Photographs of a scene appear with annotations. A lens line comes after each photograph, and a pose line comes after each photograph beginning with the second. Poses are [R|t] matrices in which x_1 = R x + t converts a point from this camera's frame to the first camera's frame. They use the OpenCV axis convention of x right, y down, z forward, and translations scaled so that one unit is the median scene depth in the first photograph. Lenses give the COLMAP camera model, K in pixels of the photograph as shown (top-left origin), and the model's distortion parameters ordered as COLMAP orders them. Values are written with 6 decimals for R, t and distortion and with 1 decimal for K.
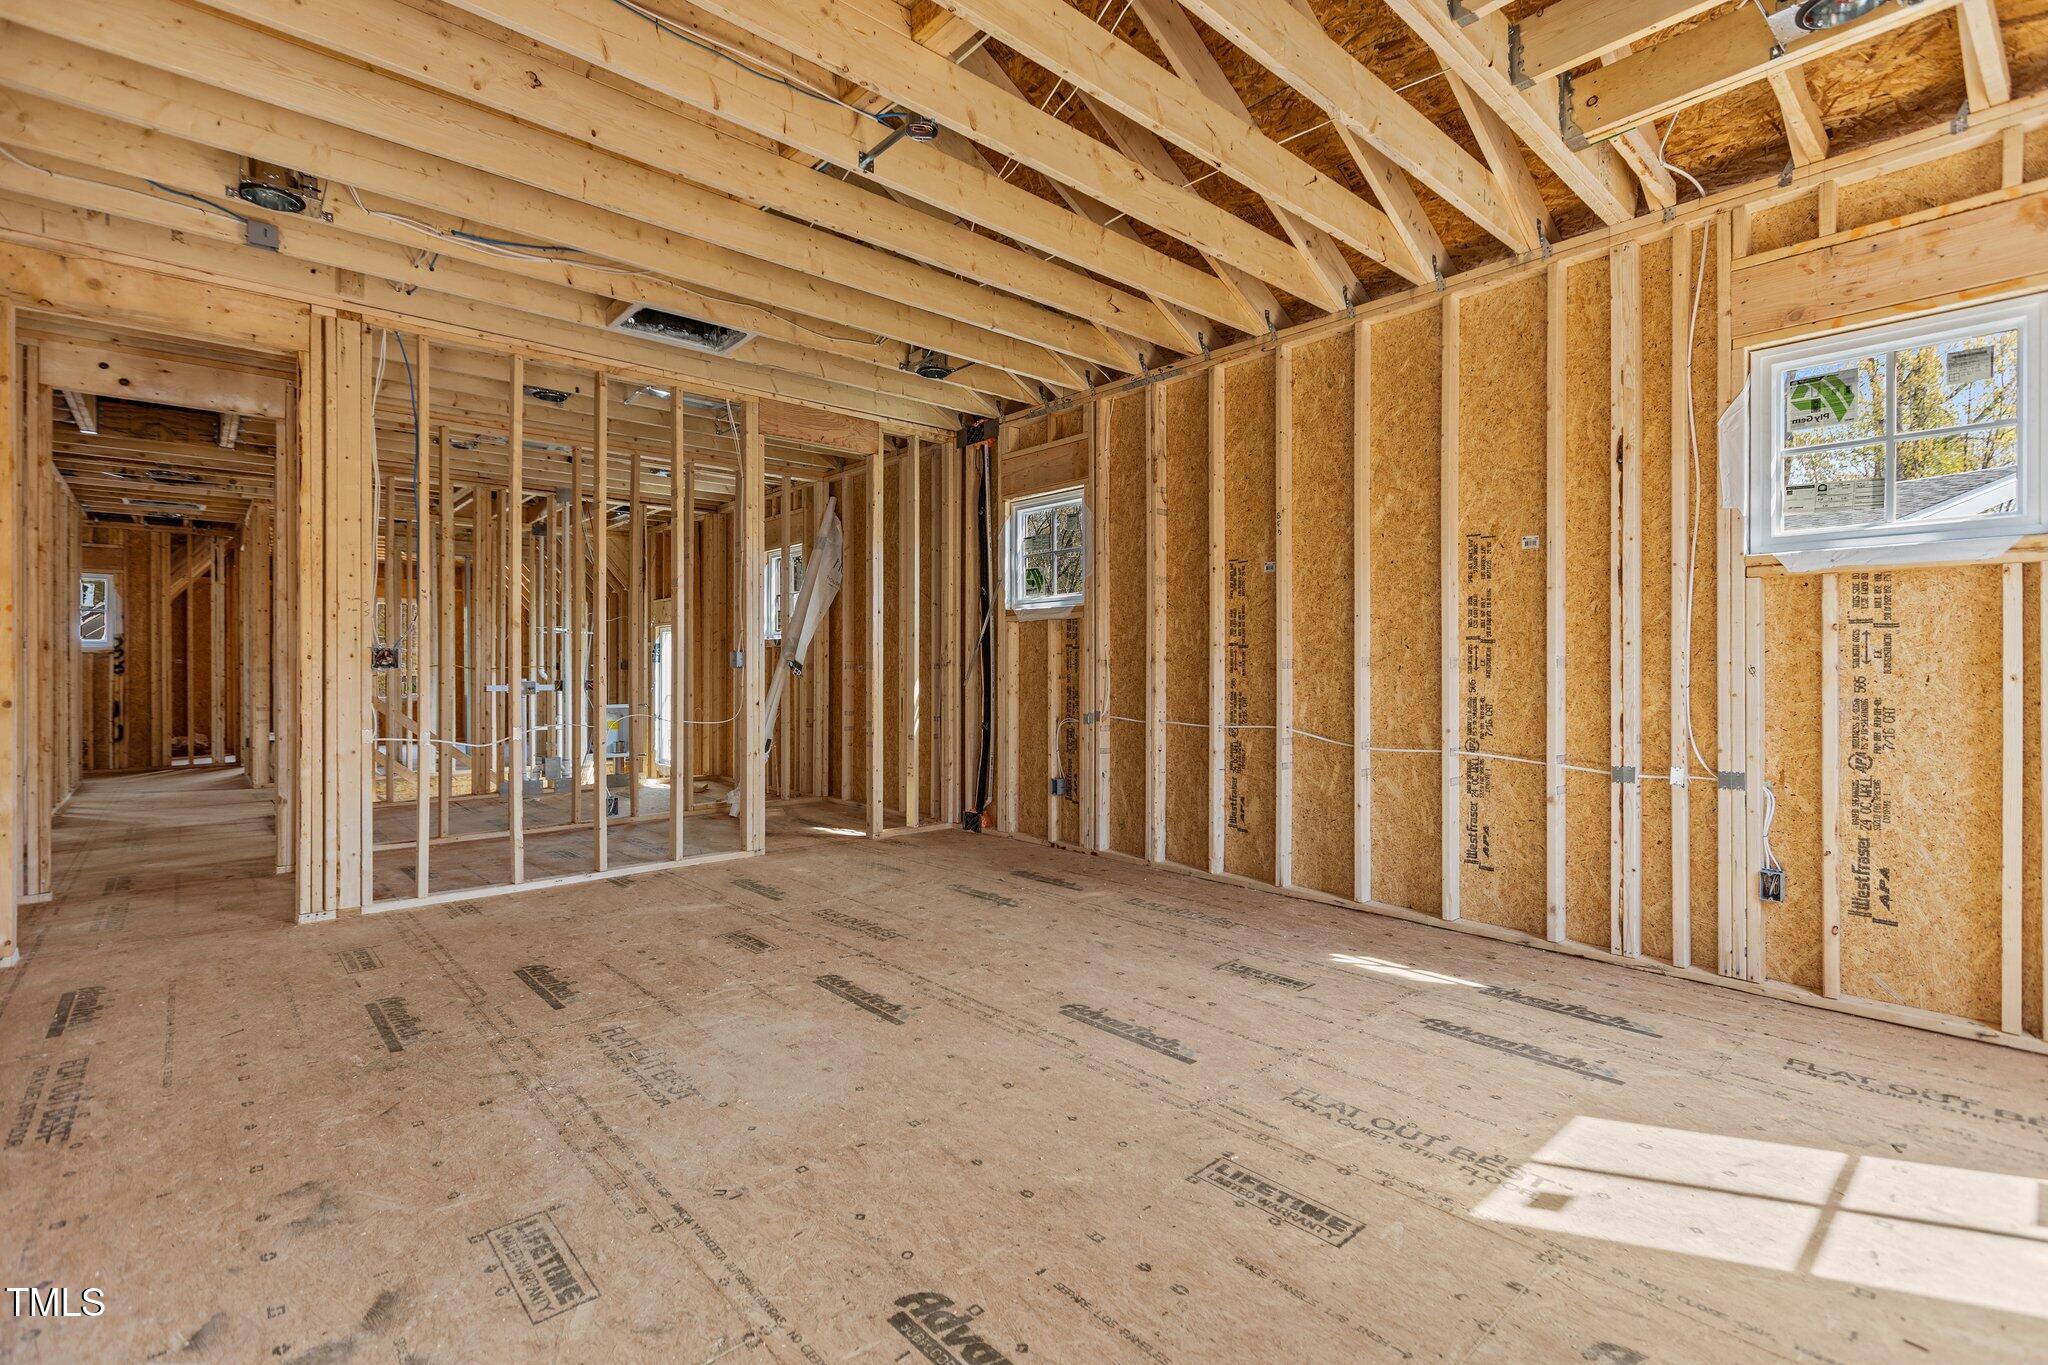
lens RADIAL K [[940.2, 0, 1016.0], [0, 940.2, 667.0], [0, 0, 1]] dist [0.038663, 0.000295]
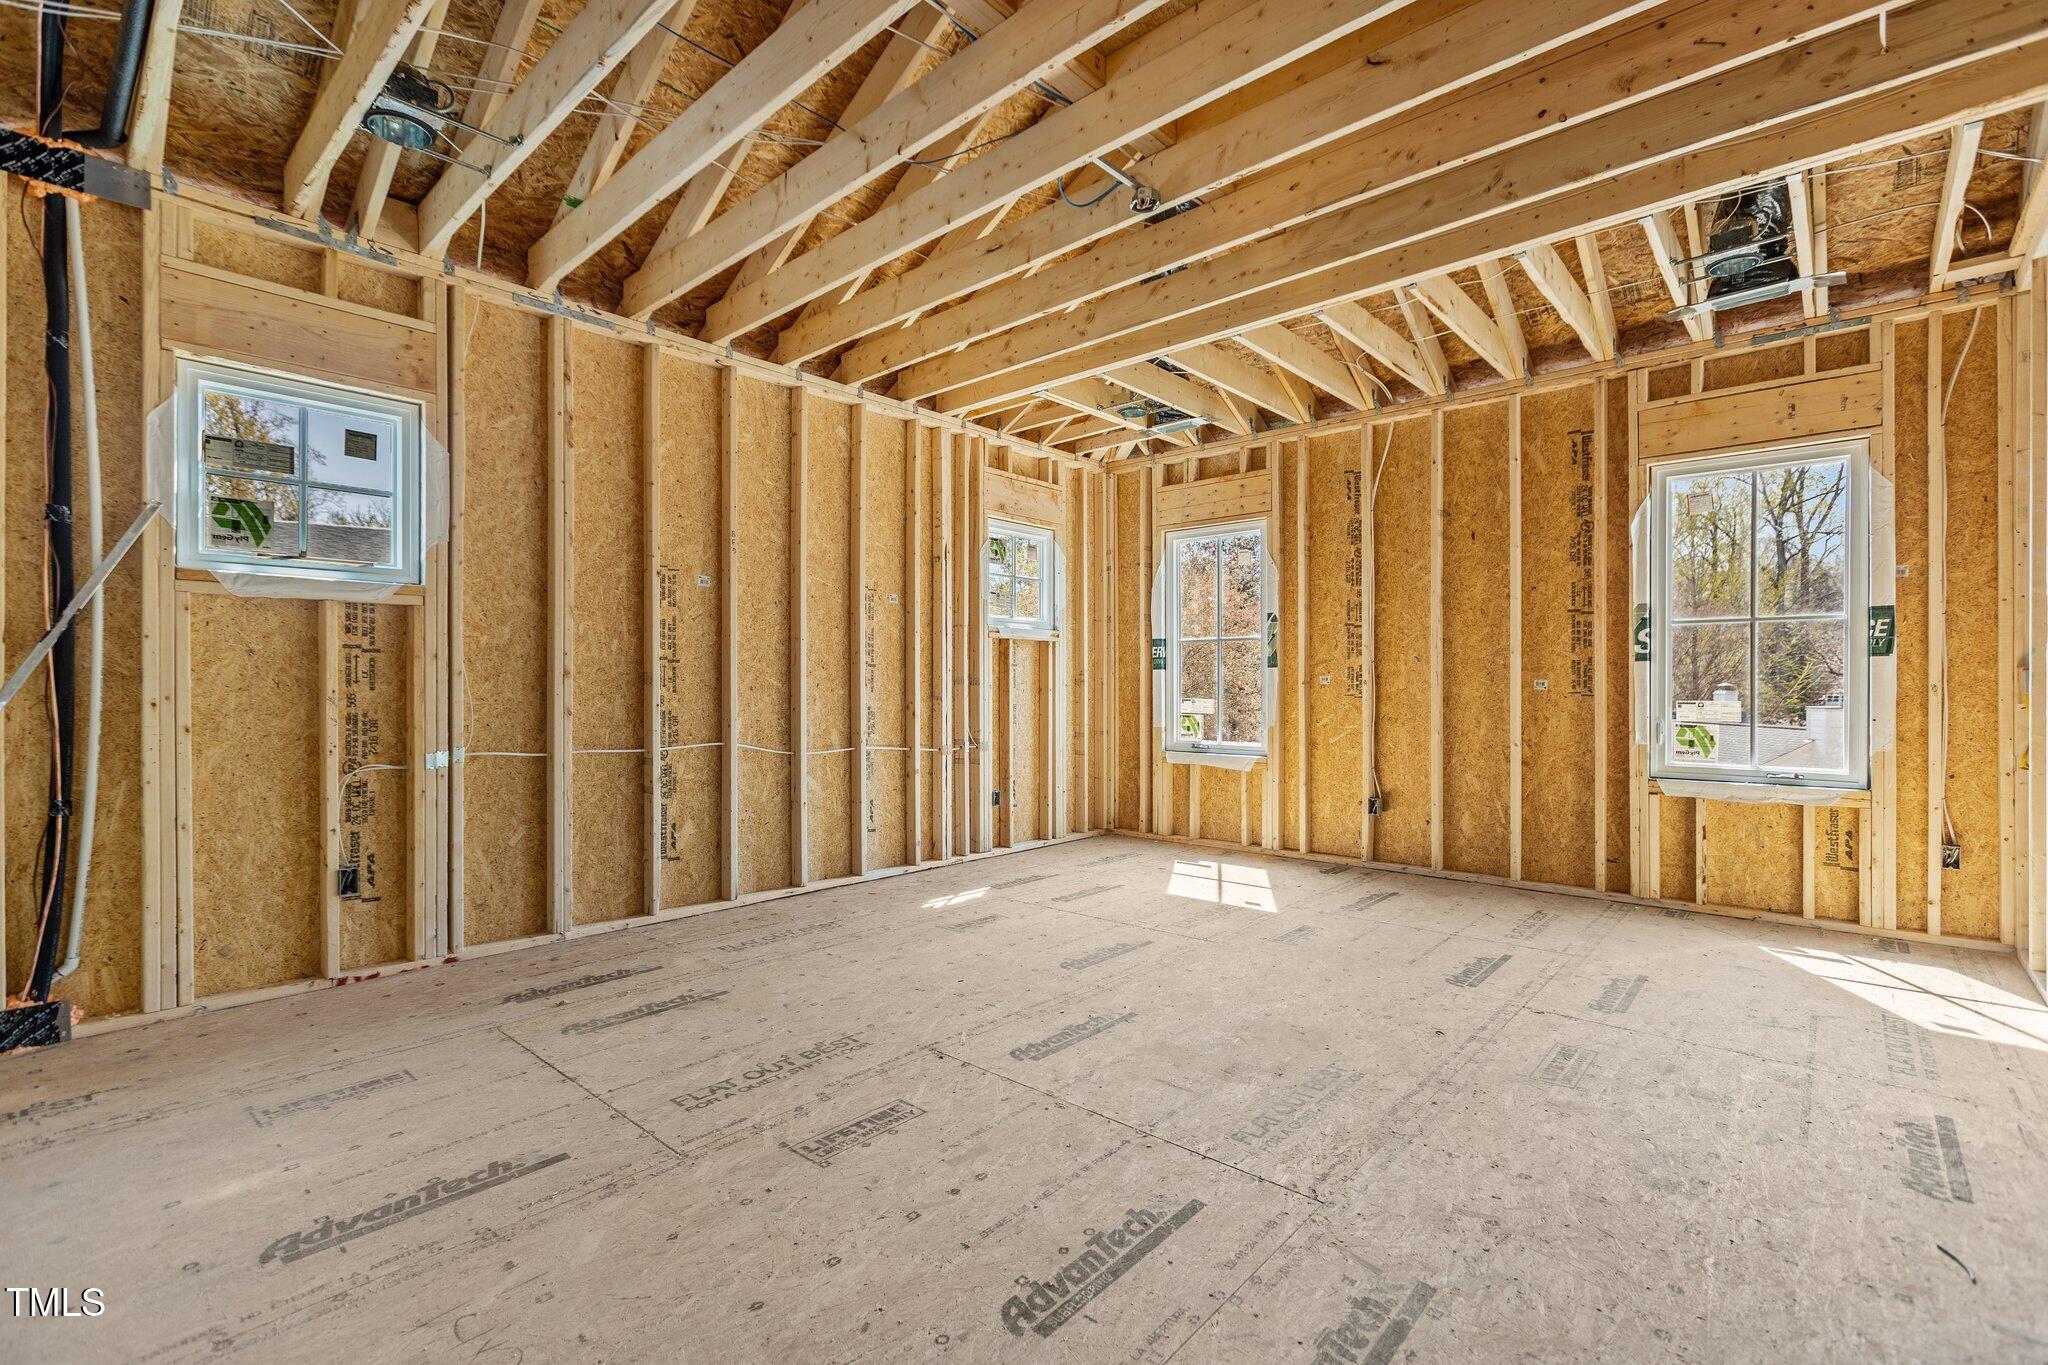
lens RADIAL K [[912.2, 0, 1015.9], [0, 912.2, 691.6], [0, 0, 1]] dist [0.001206, 0.000150]
pose [[-0.110374, -0.003620, 0.993884, -0.813193], [-0.002869, 0.999990, 0.003324, 0.004595], [-0.993886, -0.002485, -0.110383, 0.896132]]
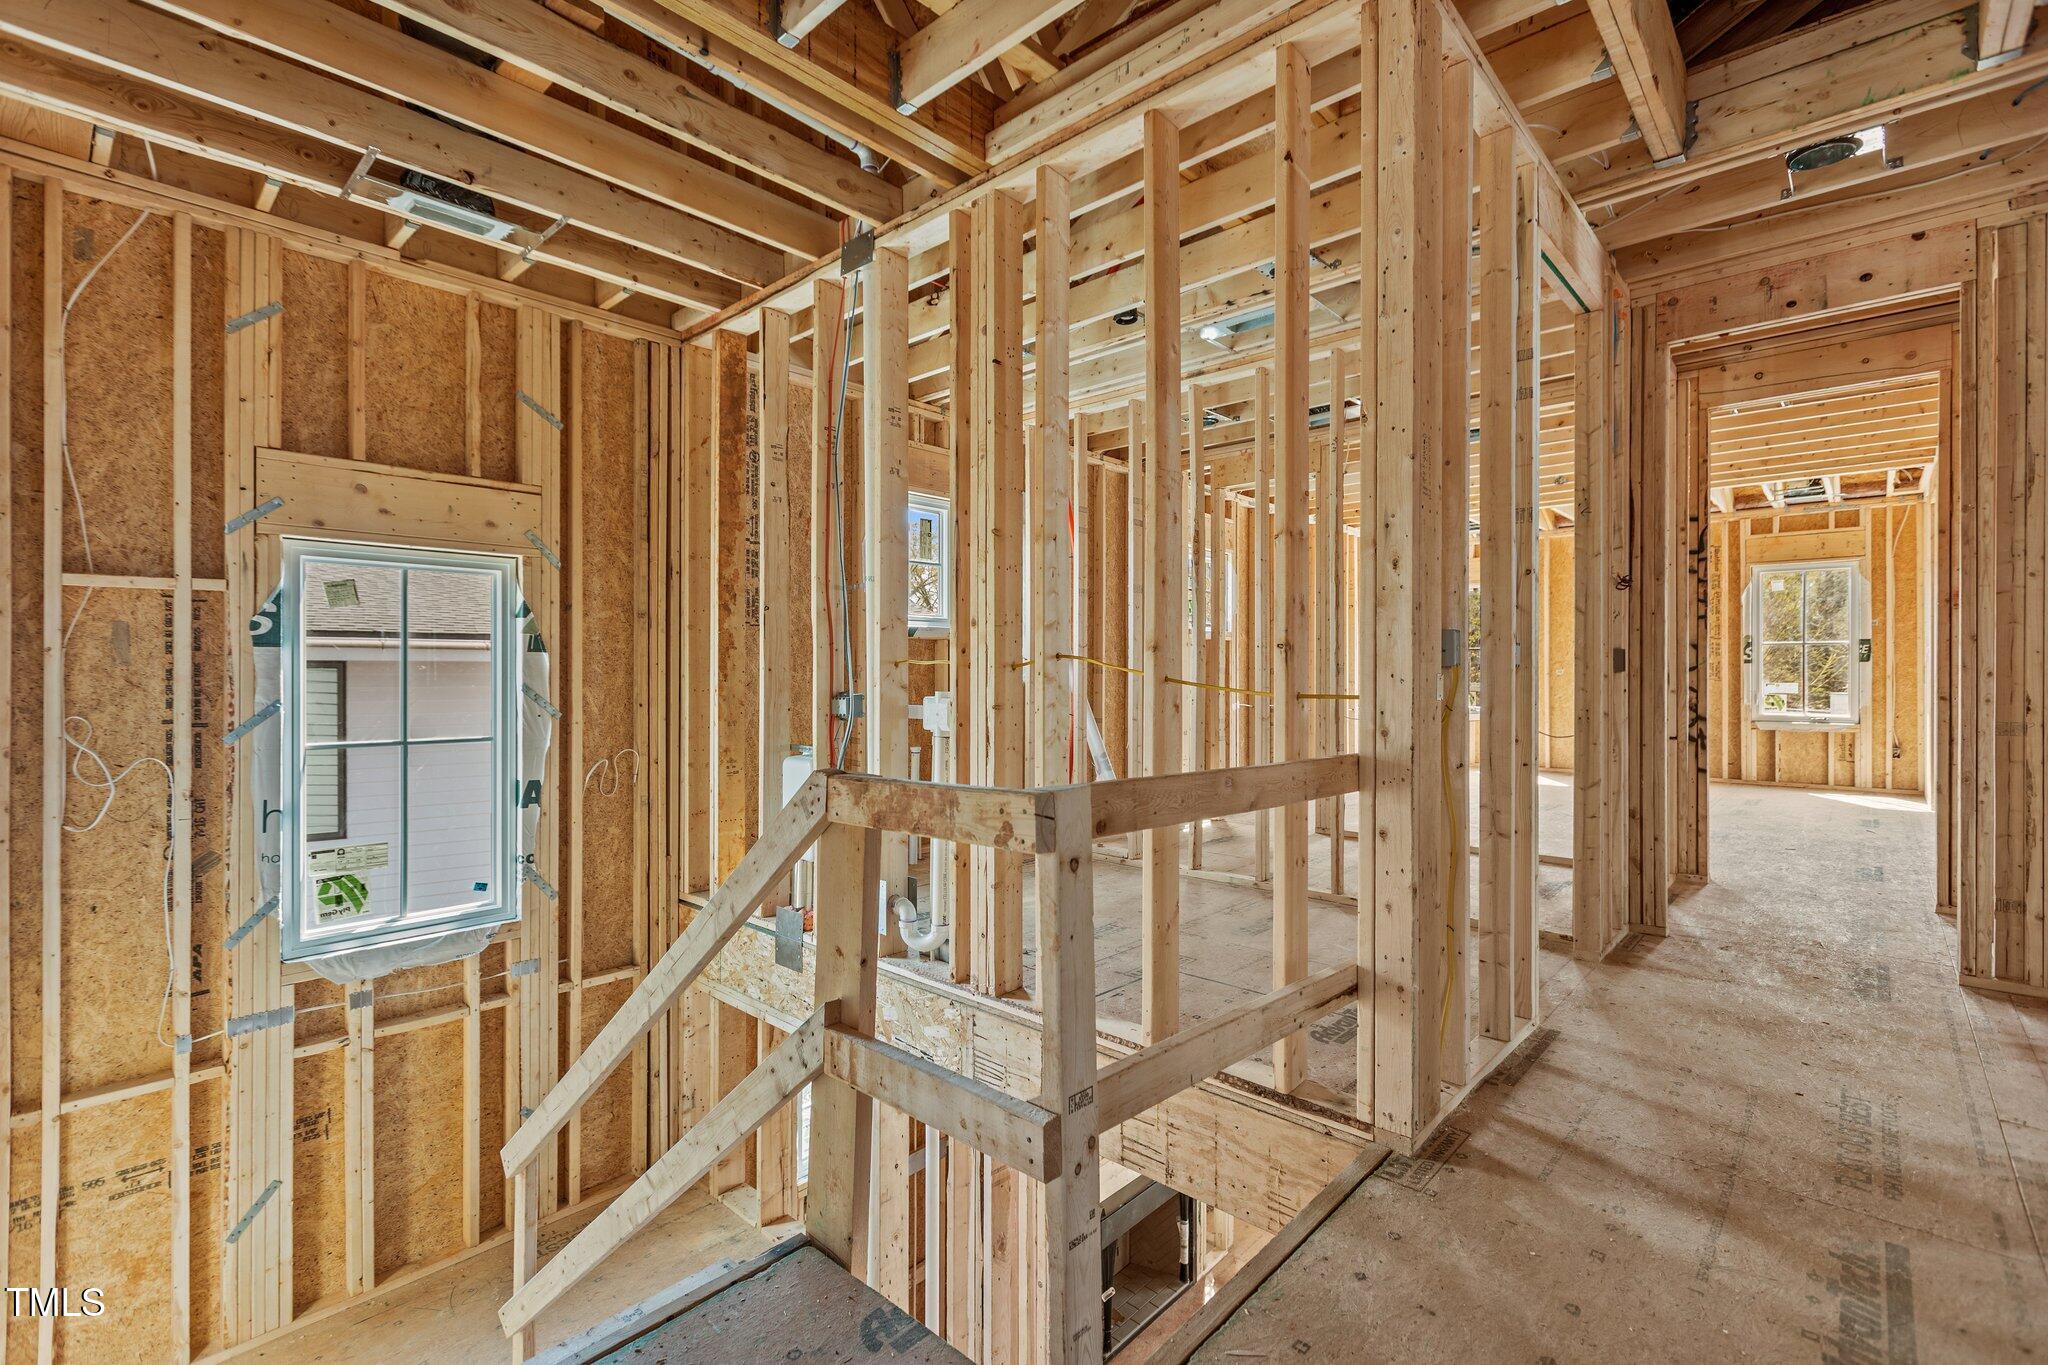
lens RADIAL K [[913.7, 0, 1024.0], [0, 913.7, 682.5], [0, 0, 1]] dist [0.003246, 0.000650]
pose [[-0.102286, -0.002409, 0.994752, -1.087803], [-0.003692, 0.999991, 0.002042, 0.008029], [-0.994748, -0.003463, -0.102294, 1.192522]]
